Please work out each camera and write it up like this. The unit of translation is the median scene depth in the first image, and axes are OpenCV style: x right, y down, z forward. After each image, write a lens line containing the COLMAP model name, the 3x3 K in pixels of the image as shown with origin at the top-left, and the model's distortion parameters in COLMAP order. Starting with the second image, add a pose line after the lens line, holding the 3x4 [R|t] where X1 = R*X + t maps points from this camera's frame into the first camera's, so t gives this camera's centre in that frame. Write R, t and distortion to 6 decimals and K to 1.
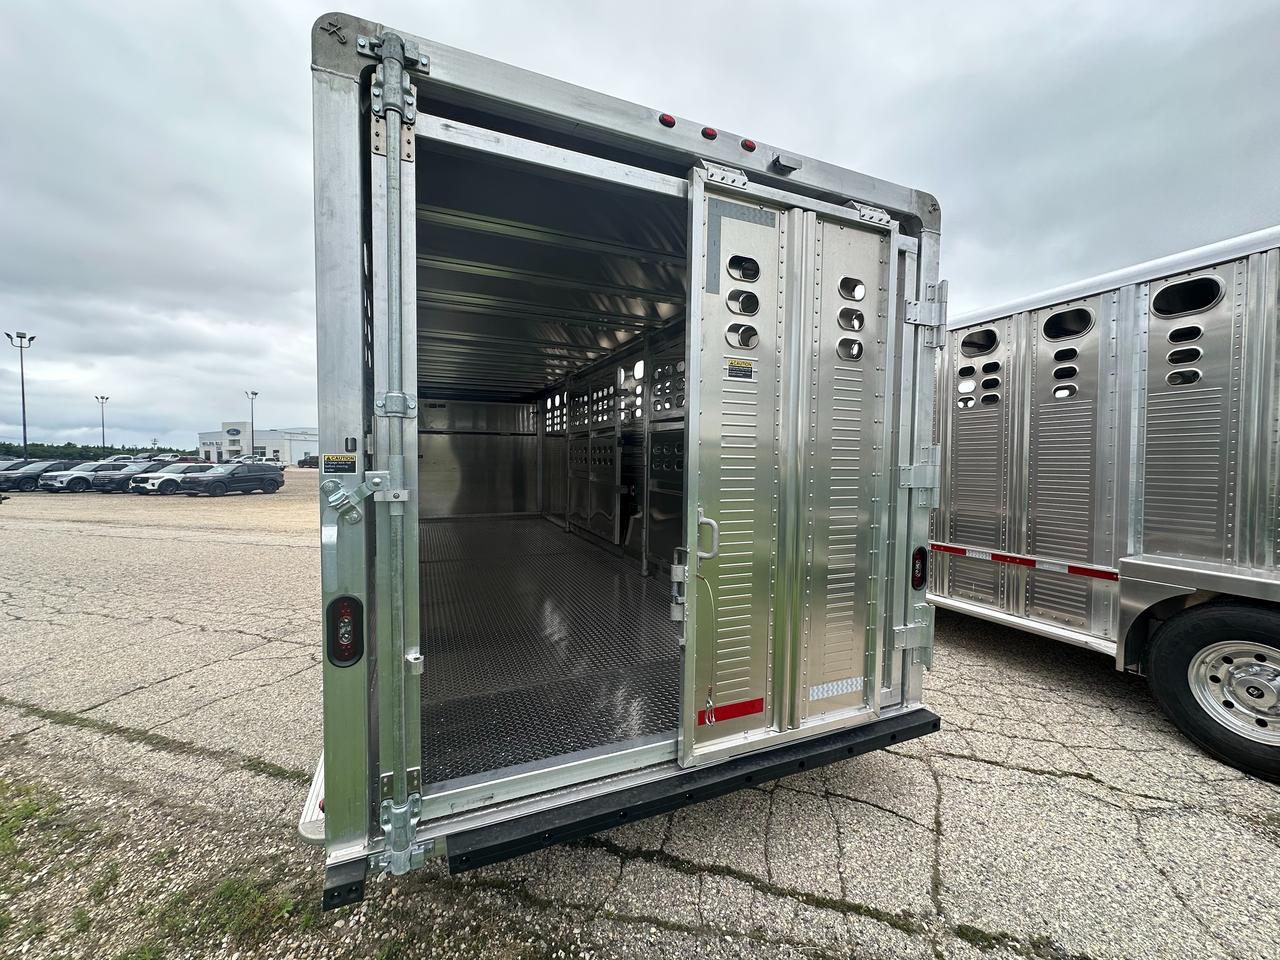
lens RADIAL K [[511.7, 0, 652.3], [0, 511.7, 476.2], [0, 0, 1]] dist [-0.011112, 0.000778]
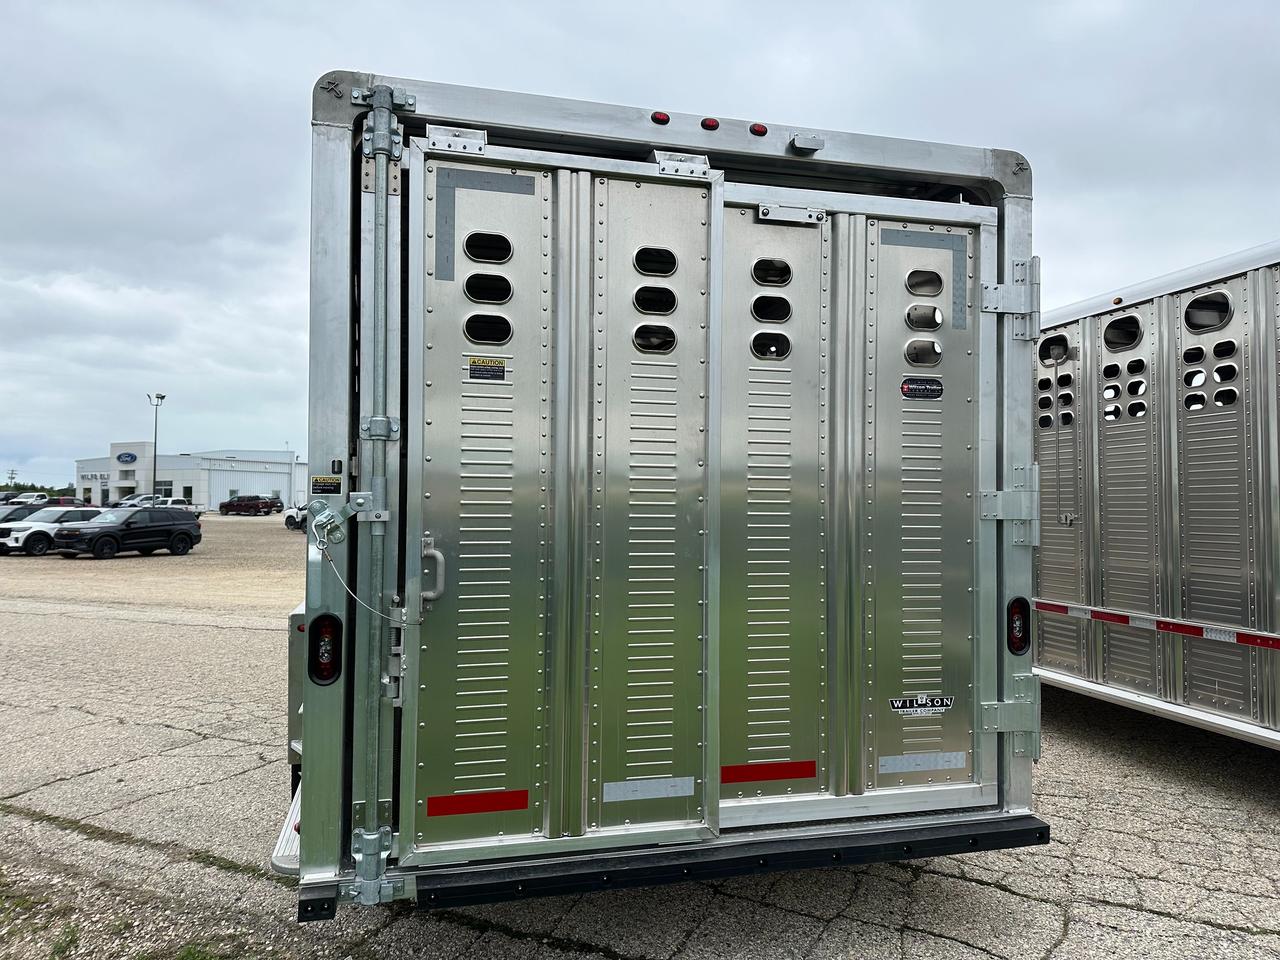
lens RADIAL K [[905.3, 0, 677.5], [0, 905.3, 467.8], [0, 0, 1]] dist [0.017847, -0.035472]
pose [[0.990366, -0.008040, -0.138238, 0.212743], [-0.001584, 0.997590, -0.069366, 0.040525], [0.138462, 0.068916, 0.987967, -0.441145]]
